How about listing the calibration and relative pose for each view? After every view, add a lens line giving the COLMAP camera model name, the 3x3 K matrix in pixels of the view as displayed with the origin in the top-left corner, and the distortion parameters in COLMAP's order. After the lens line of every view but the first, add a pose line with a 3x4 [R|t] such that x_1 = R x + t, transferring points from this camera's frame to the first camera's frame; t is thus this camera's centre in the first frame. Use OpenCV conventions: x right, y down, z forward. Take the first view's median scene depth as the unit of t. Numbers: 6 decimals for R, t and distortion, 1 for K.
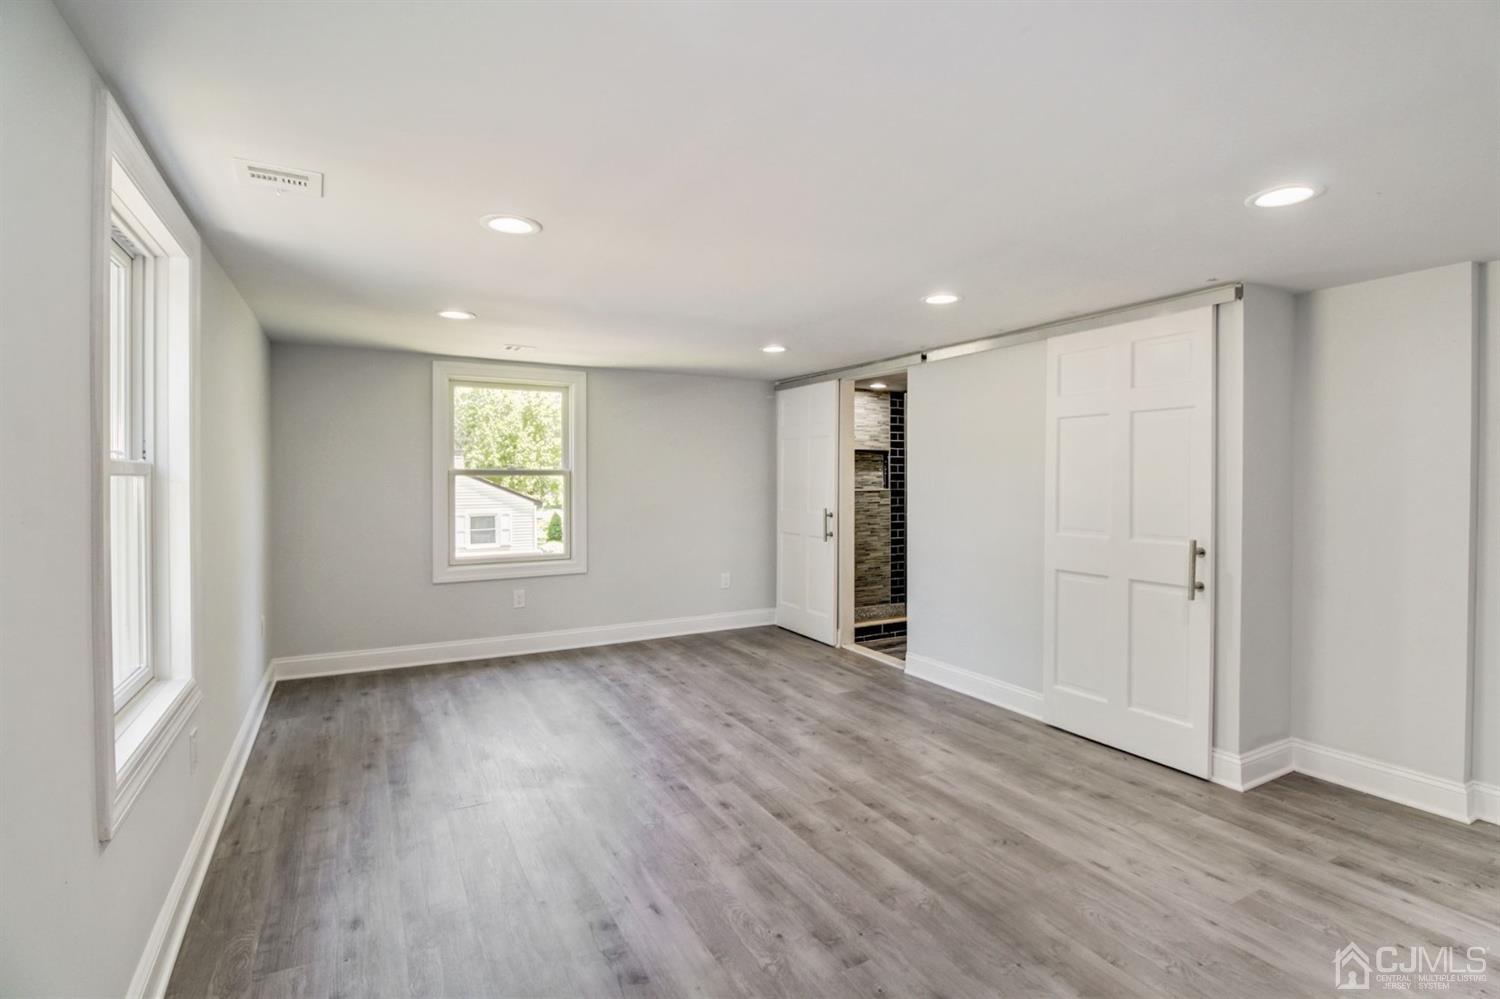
lens RADIAL K [[713.4, 0, 749.8], [0, 713.4, 480.1], [0, 0, 1]] dist [-0.000109, -0.012240]
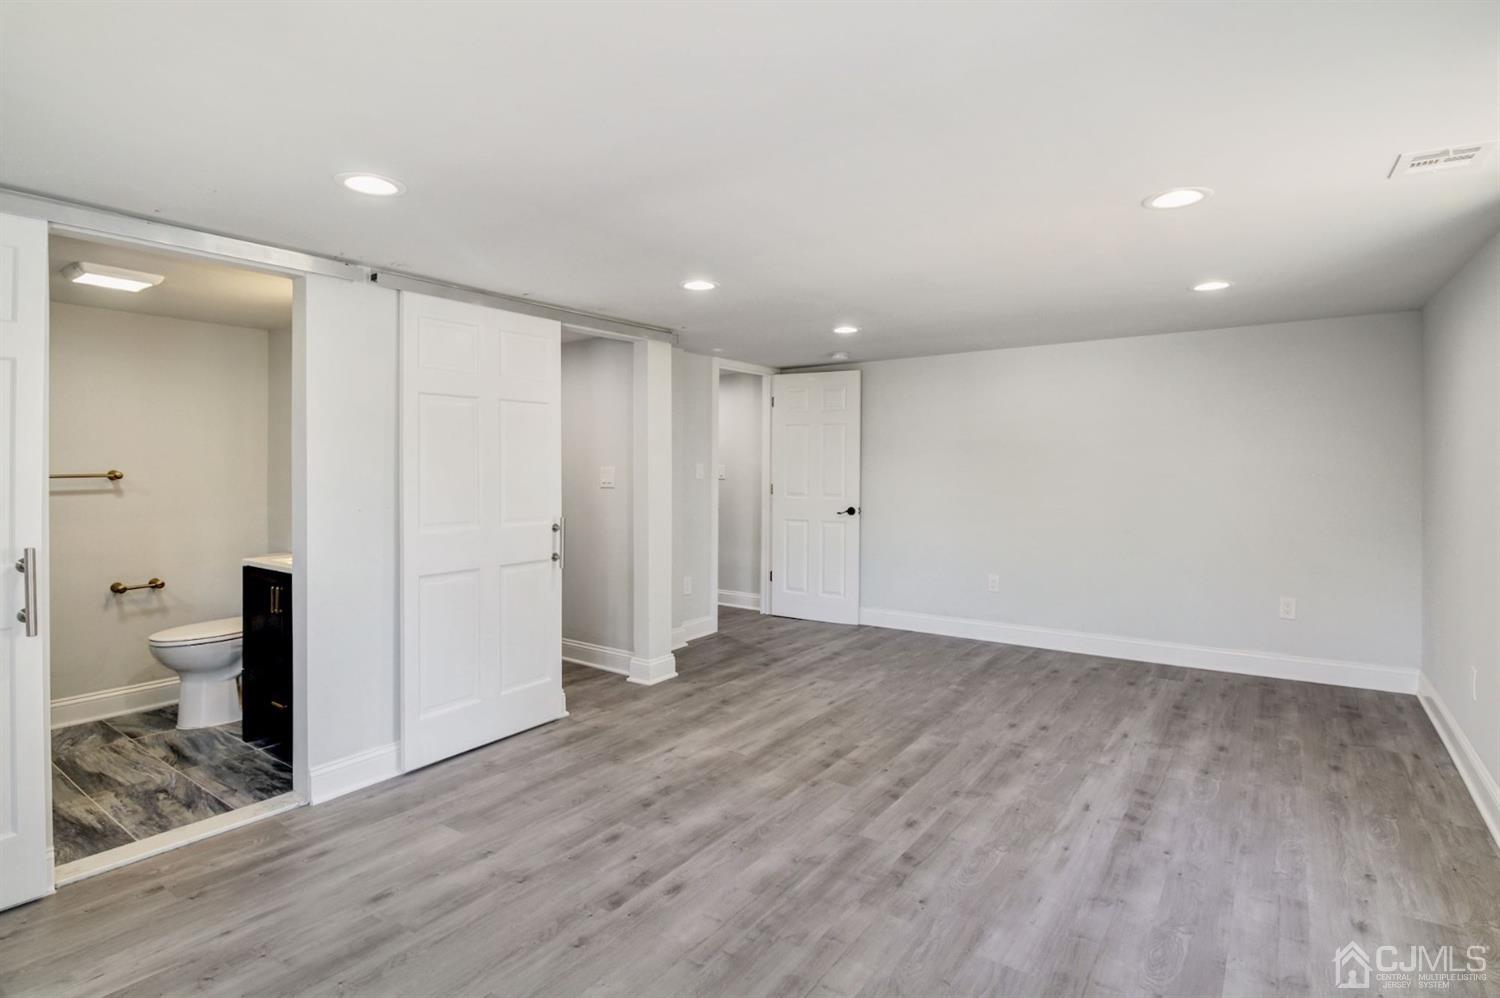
lens RADIAL K [[695.5, 0, 743.7], [0, 695.5, 478.2], [0, 0, 1]] dist [0.001757, -0.010205]
pose [[-0.399214, -0.021381, 0.916609, -0.729244], [0.006092, 0.999644, 0.025971, -0.023073], [-0.916838, 0.015952, -0.398941, 1.465695]]
